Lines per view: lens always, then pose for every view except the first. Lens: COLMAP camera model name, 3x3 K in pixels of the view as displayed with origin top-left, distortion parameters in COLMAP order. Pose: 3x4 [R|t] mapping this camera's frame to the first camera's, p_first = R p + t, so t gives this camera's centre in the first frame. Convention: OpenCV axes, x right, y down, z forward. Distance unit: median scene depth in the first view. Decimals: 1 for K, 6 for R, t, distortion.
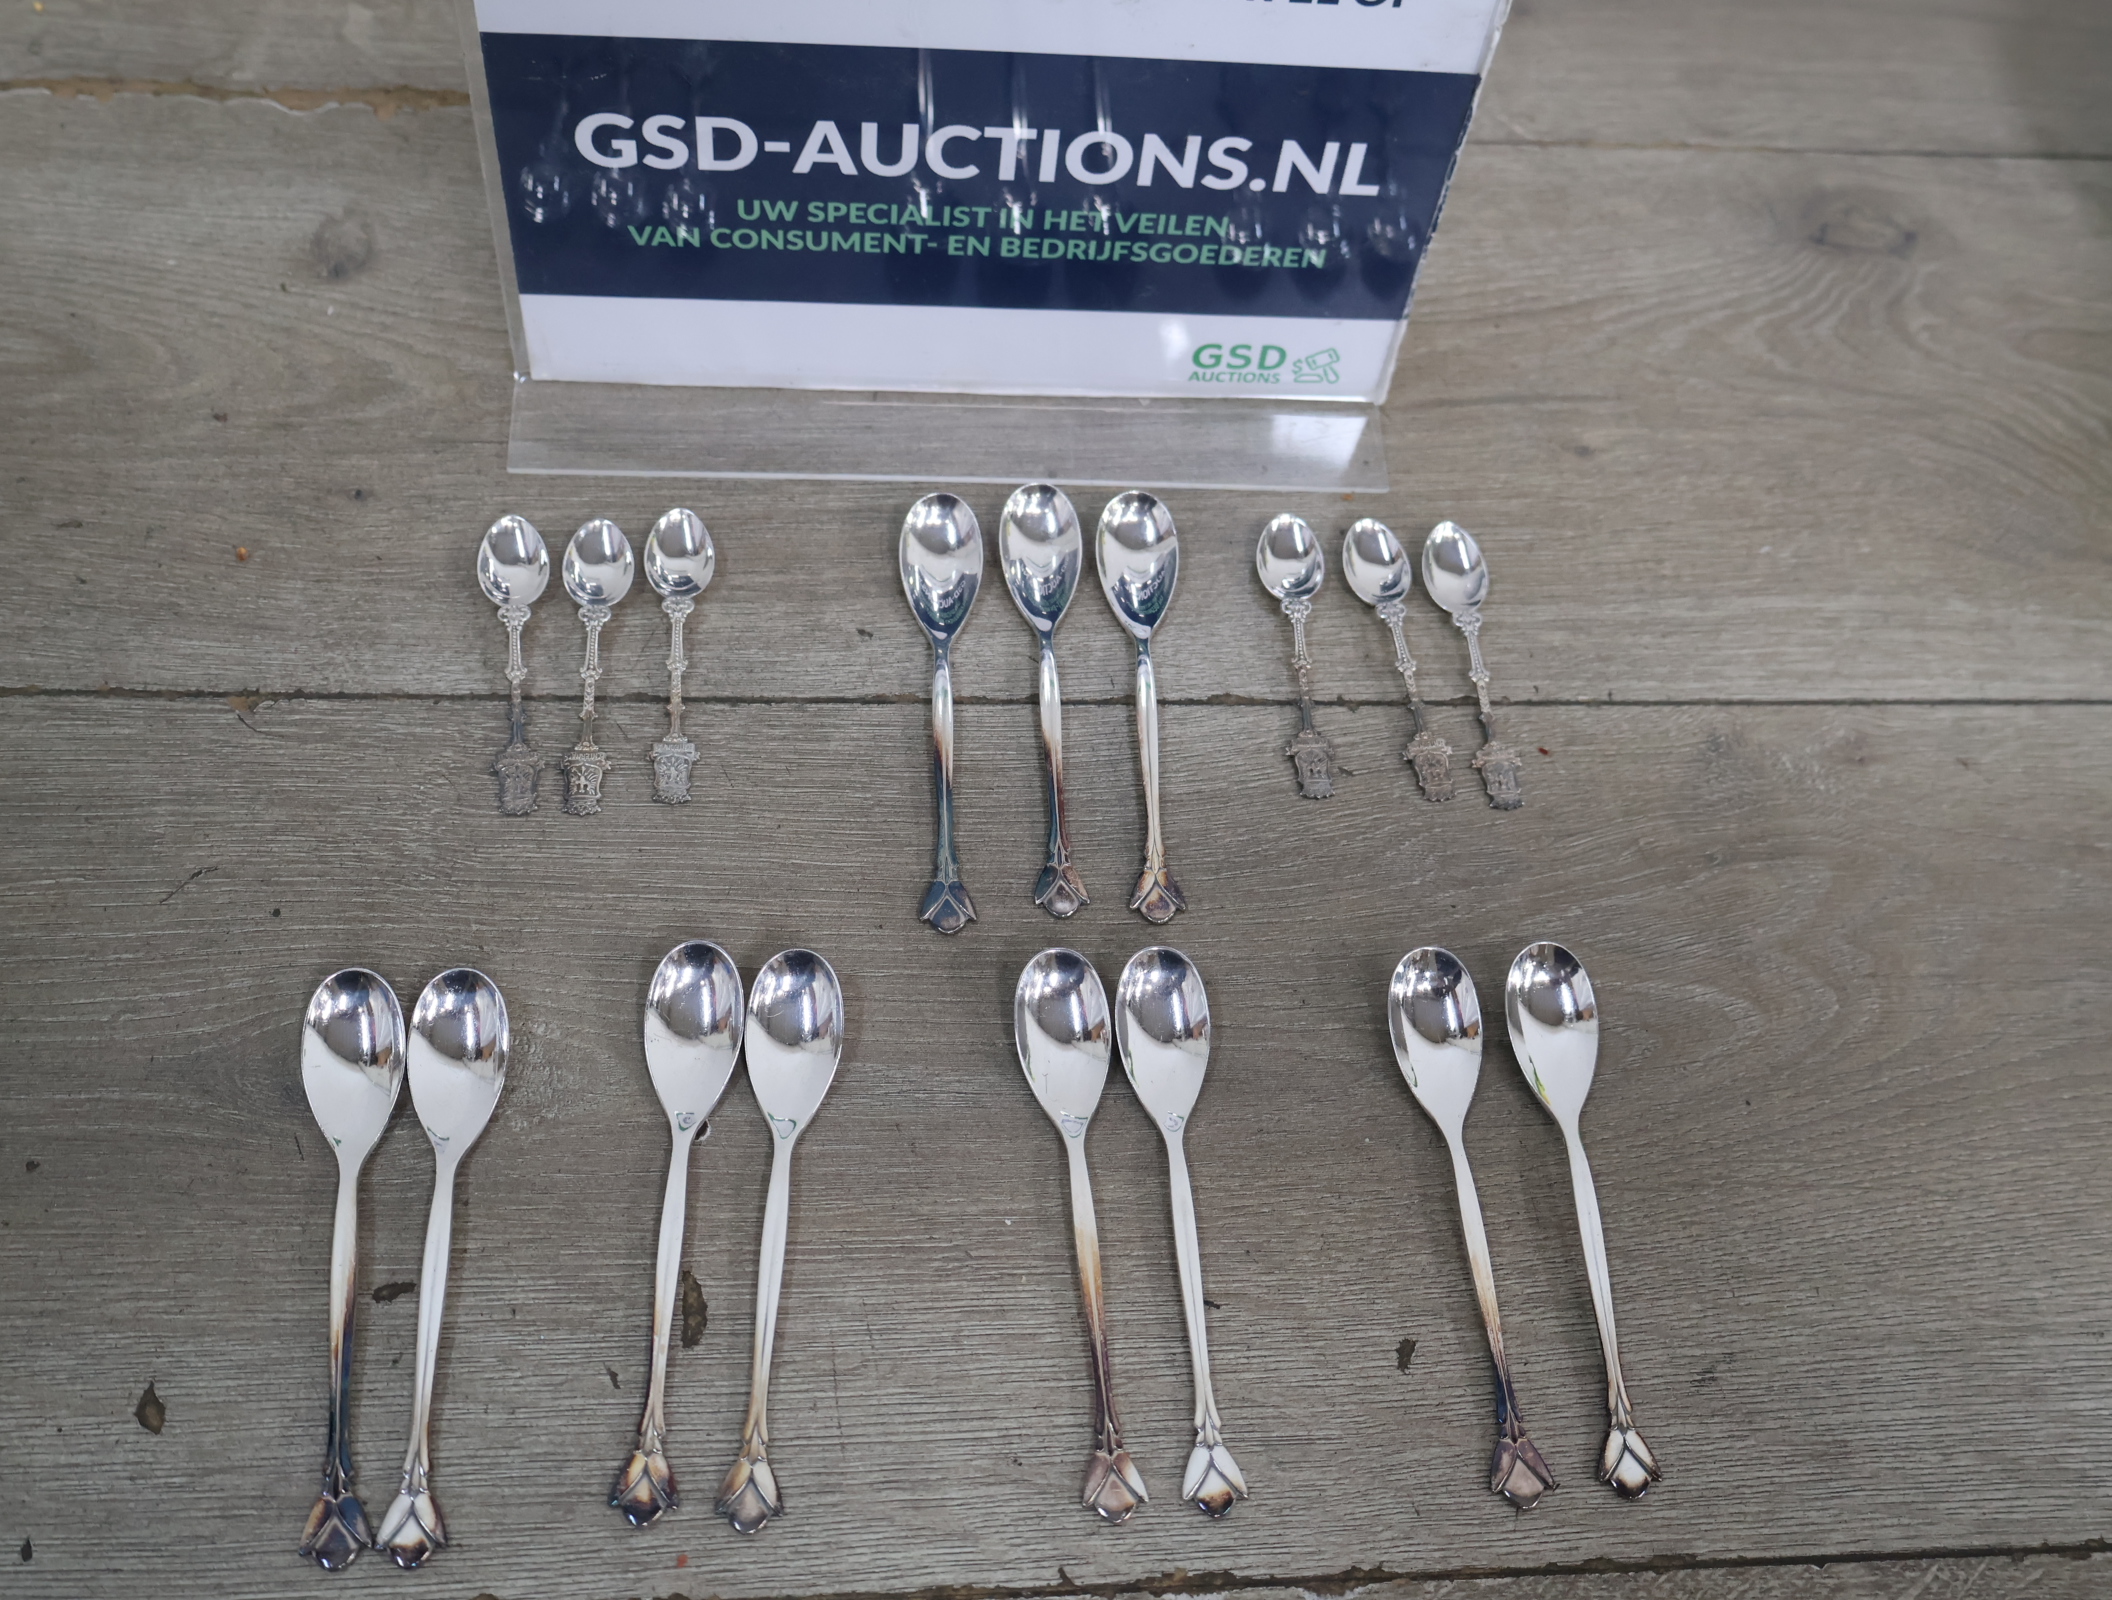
lens RADIAL K [[2237.4, 0, 1056.0], [0, 2237.4, 800.0], [0, 0, 1]] dist [0.014081, -0.010581]
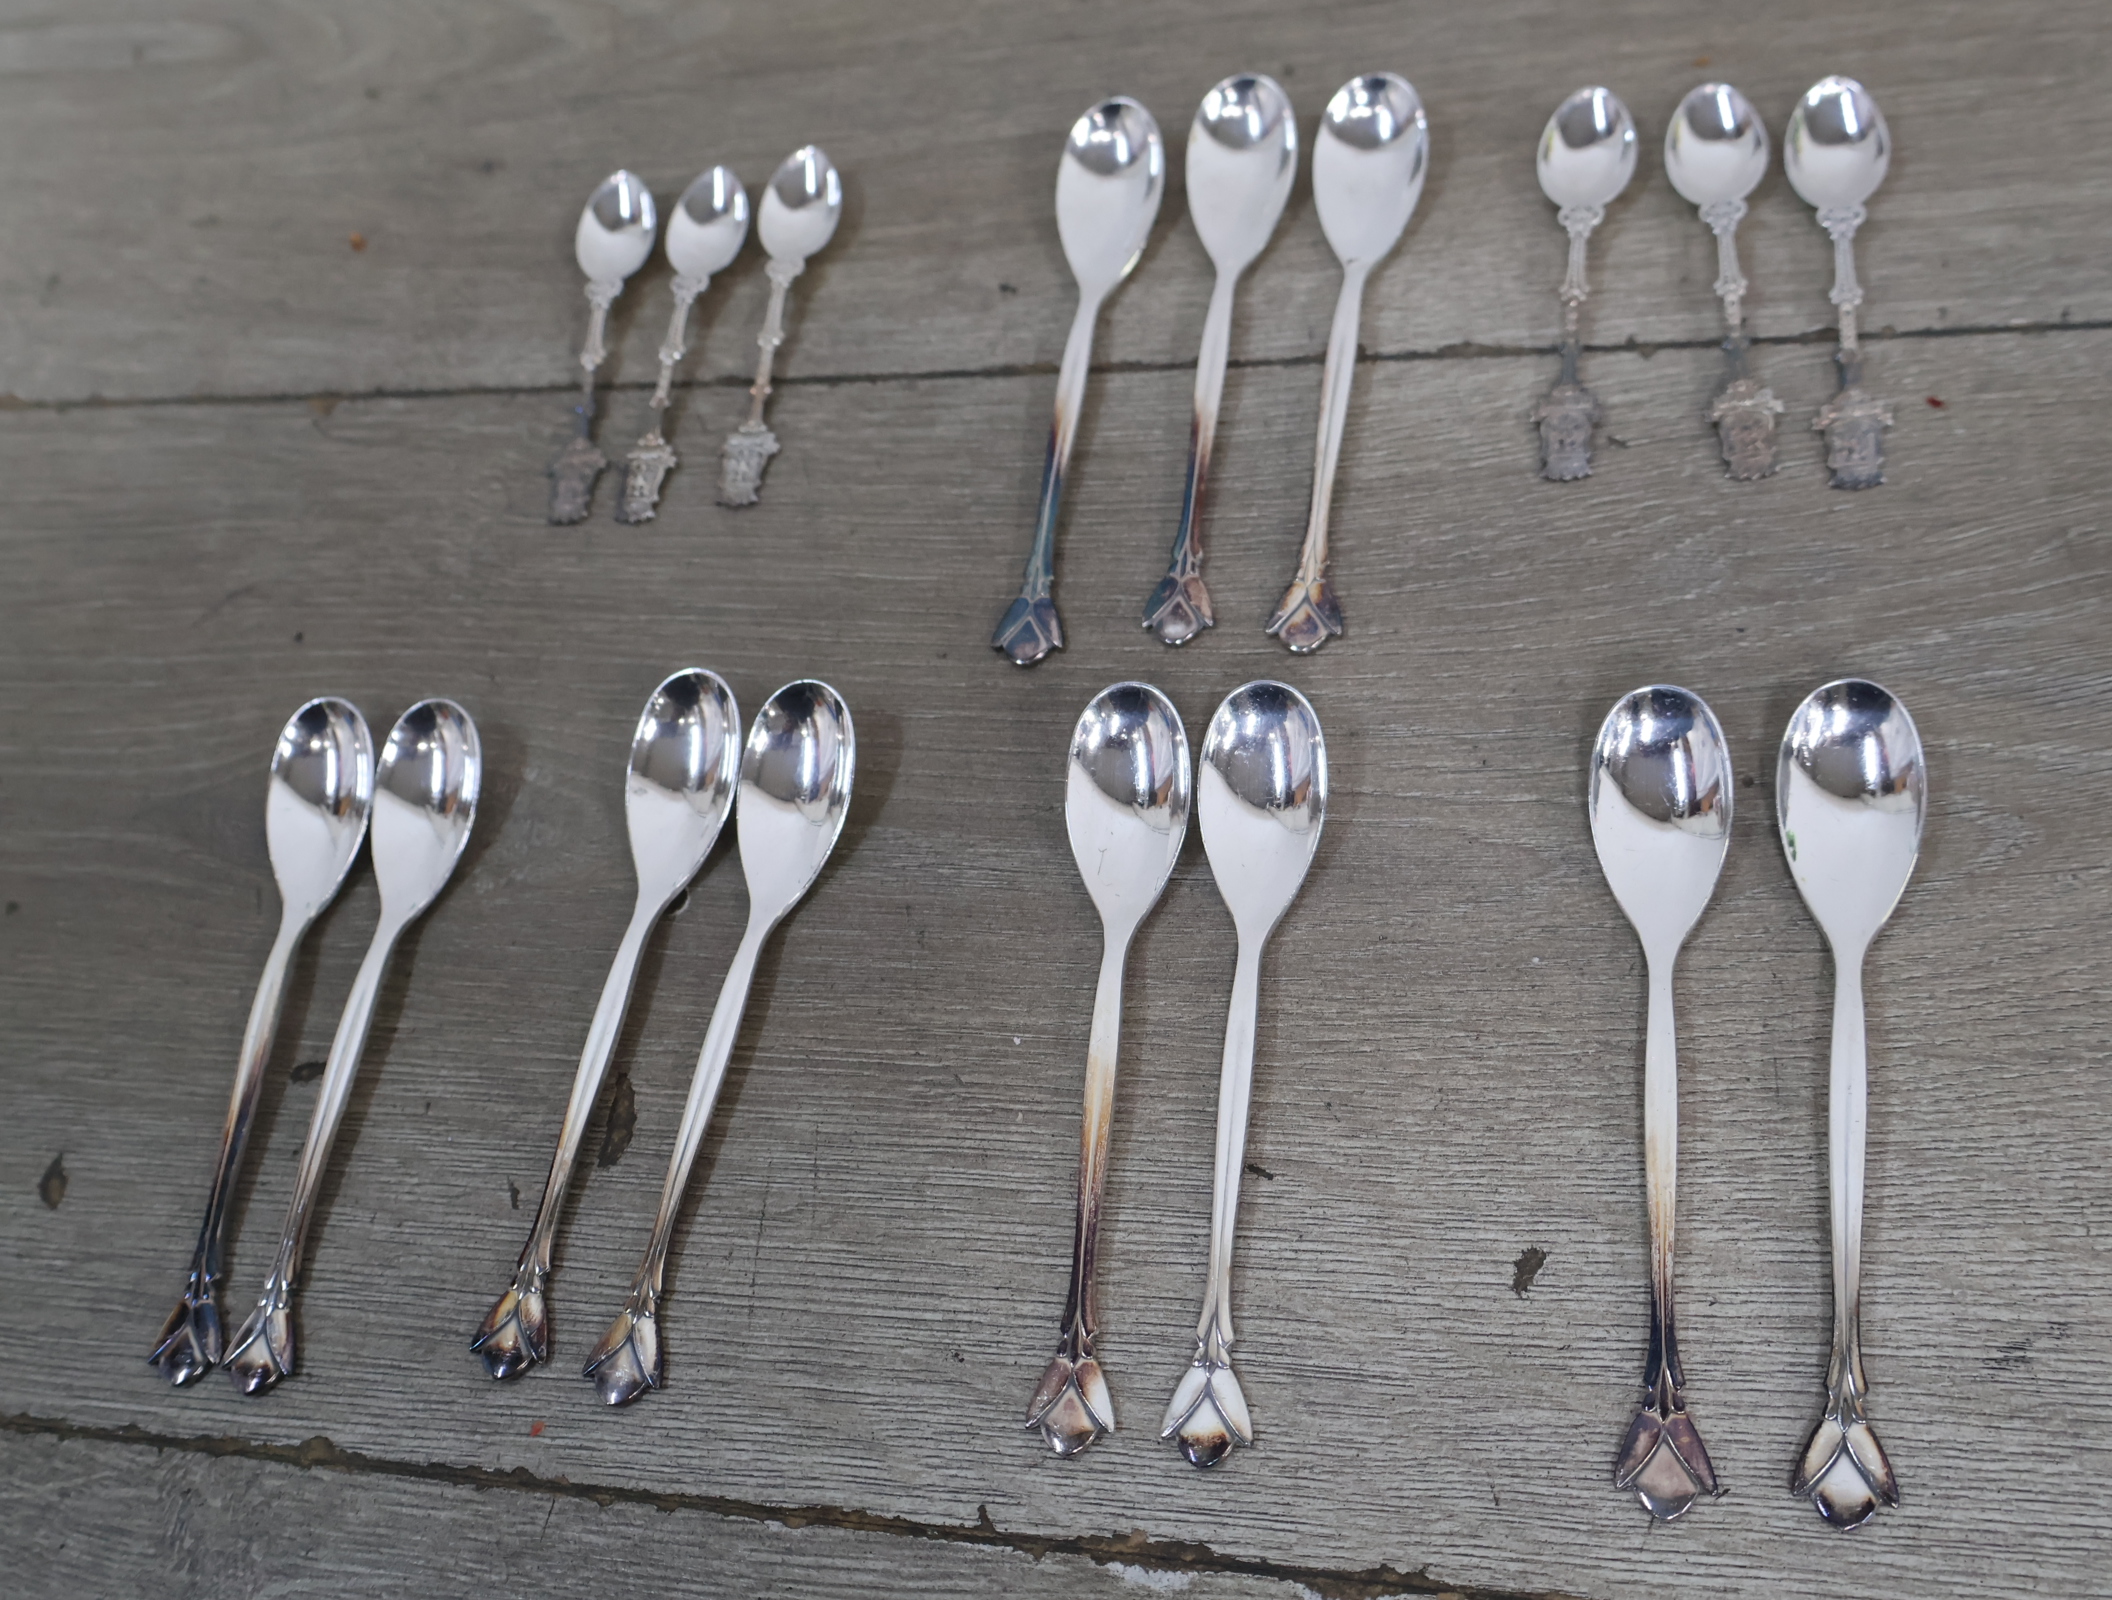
lens RADIAL K [[2241.0, 0, 1044.3], [0, 2241.0, 798.8], [0, 0, 1]] dist [0.011074, 0.003434]
pose [[0.920820, 0.025235, -0.389171, 0.266105], [0.007692, 0.996535, 0.082817, 0.043192], [0.389912, -0.079253, 0.917435, 0.304819]]
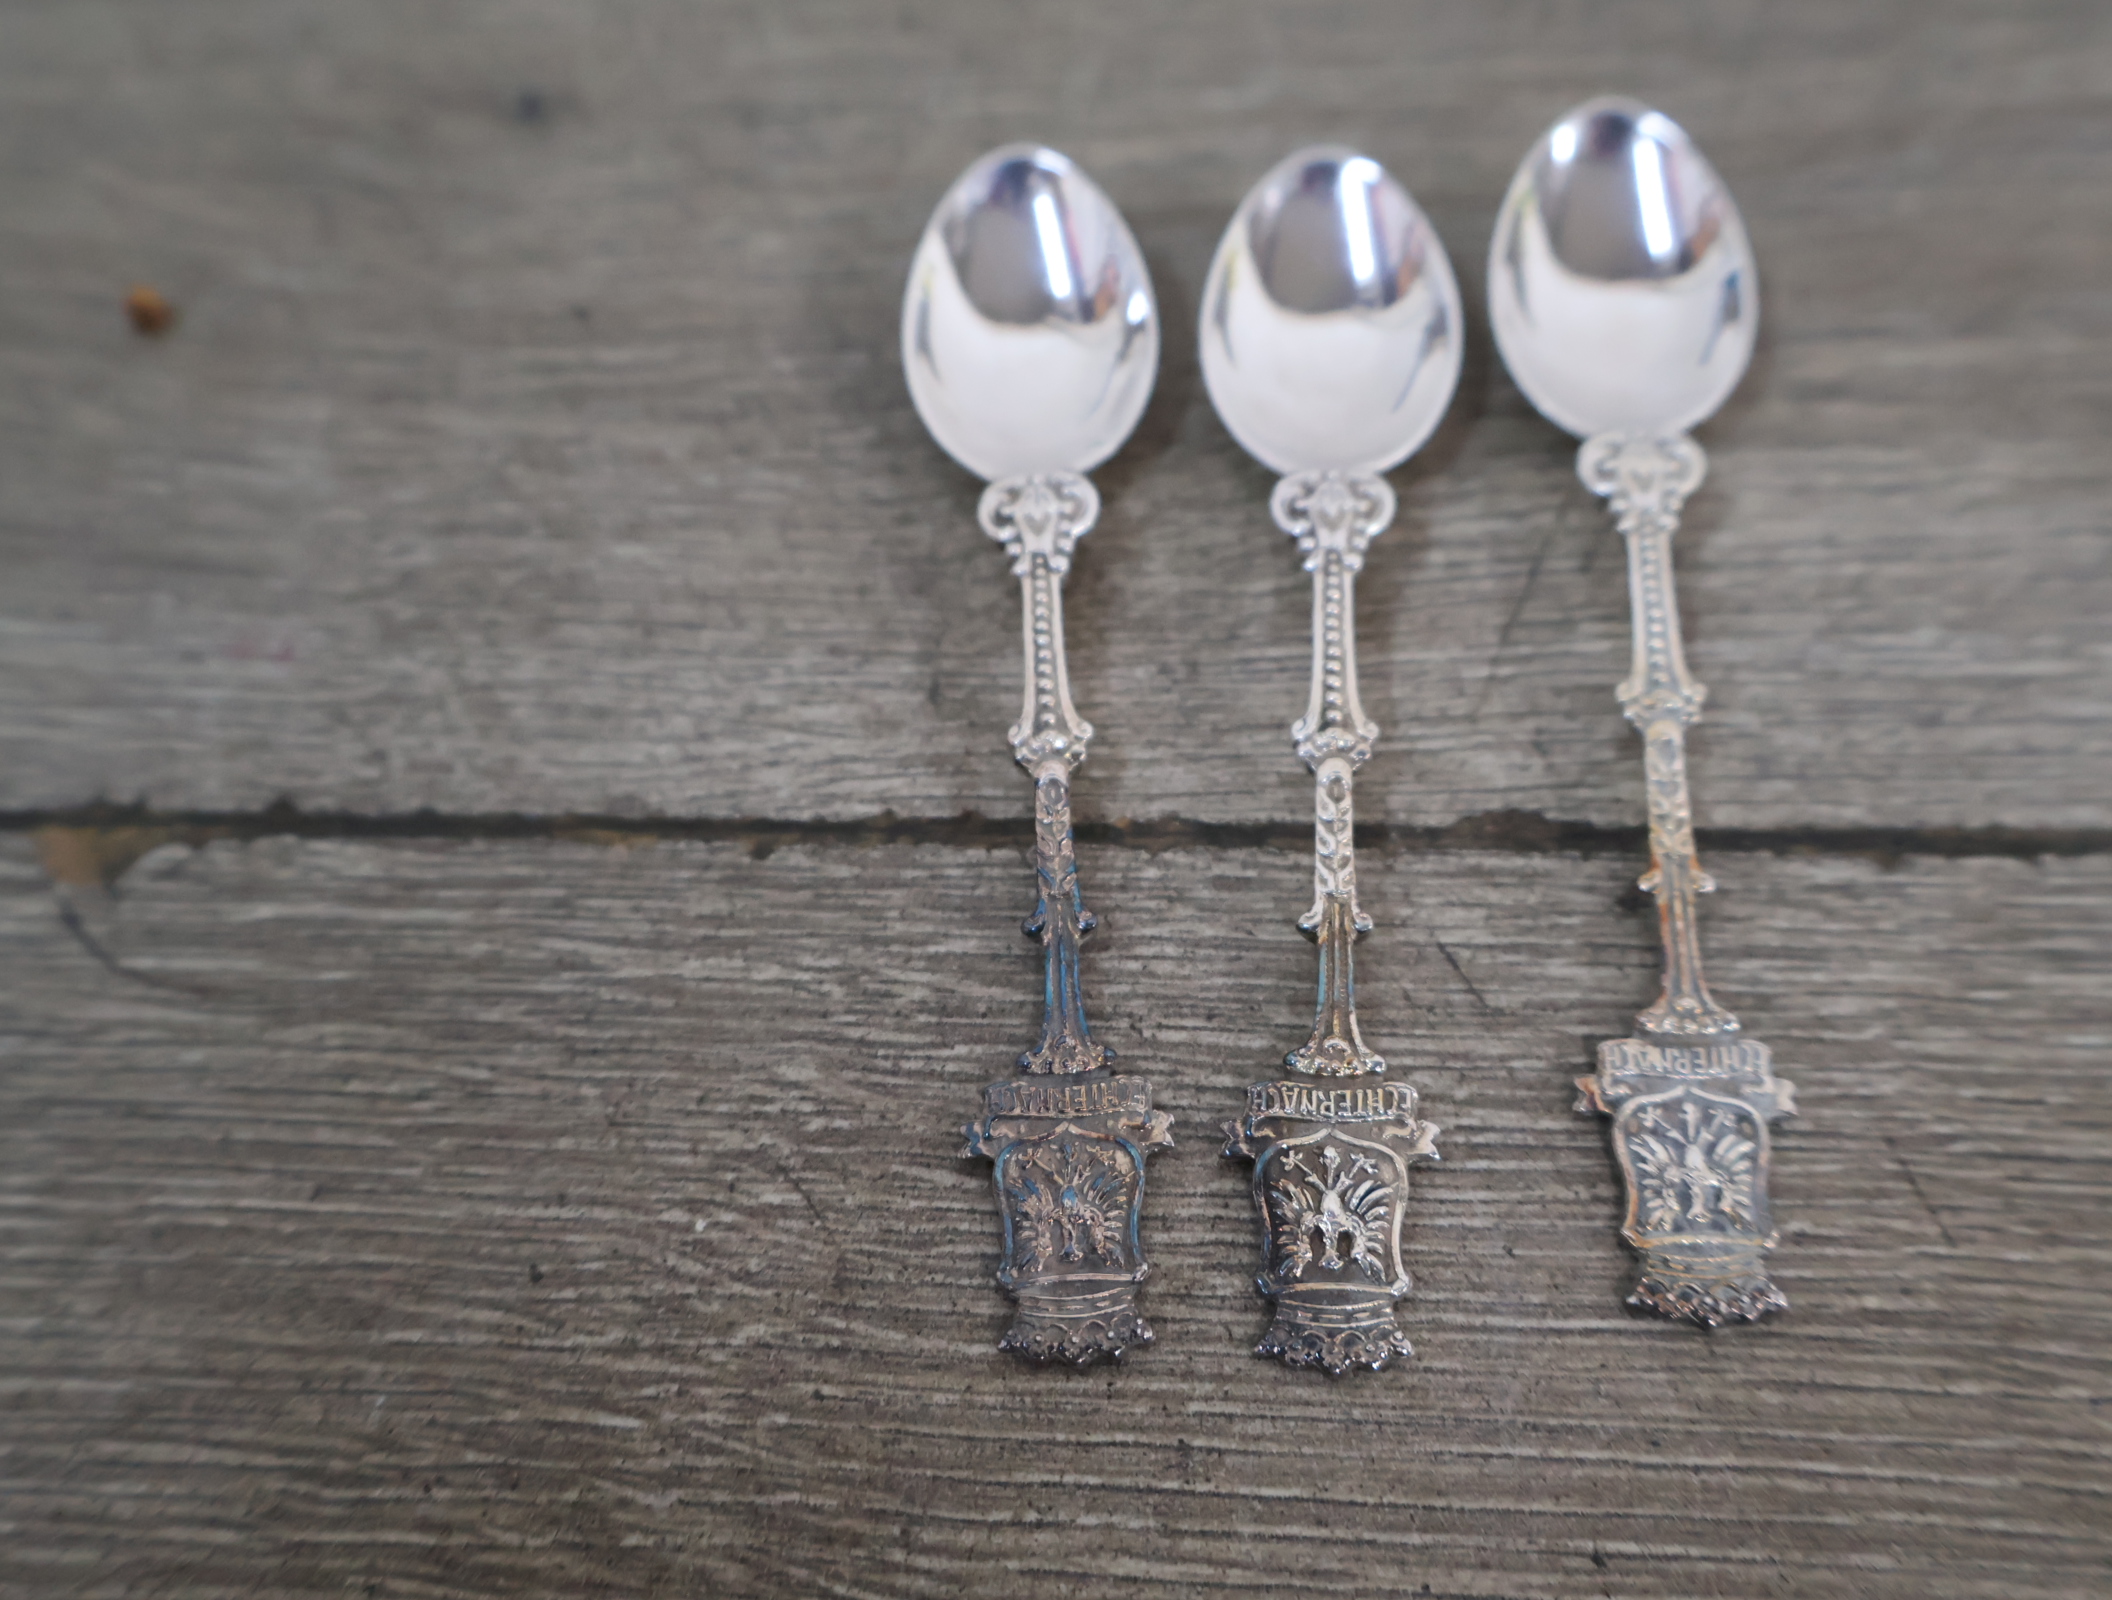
lens RADIAL K [[2226.6, 0, 1053.8], [0, 2226.6, 823.3], [0, 0, 1]] dist [0.016635, -0.002221]
pose [[0.982277, 0.017100, -0.186651, -0.207827], [0.002470, 0.994562, 0.104113, -0.080429], [0.187416, -0.102729, 0.976894, 0.805624]]
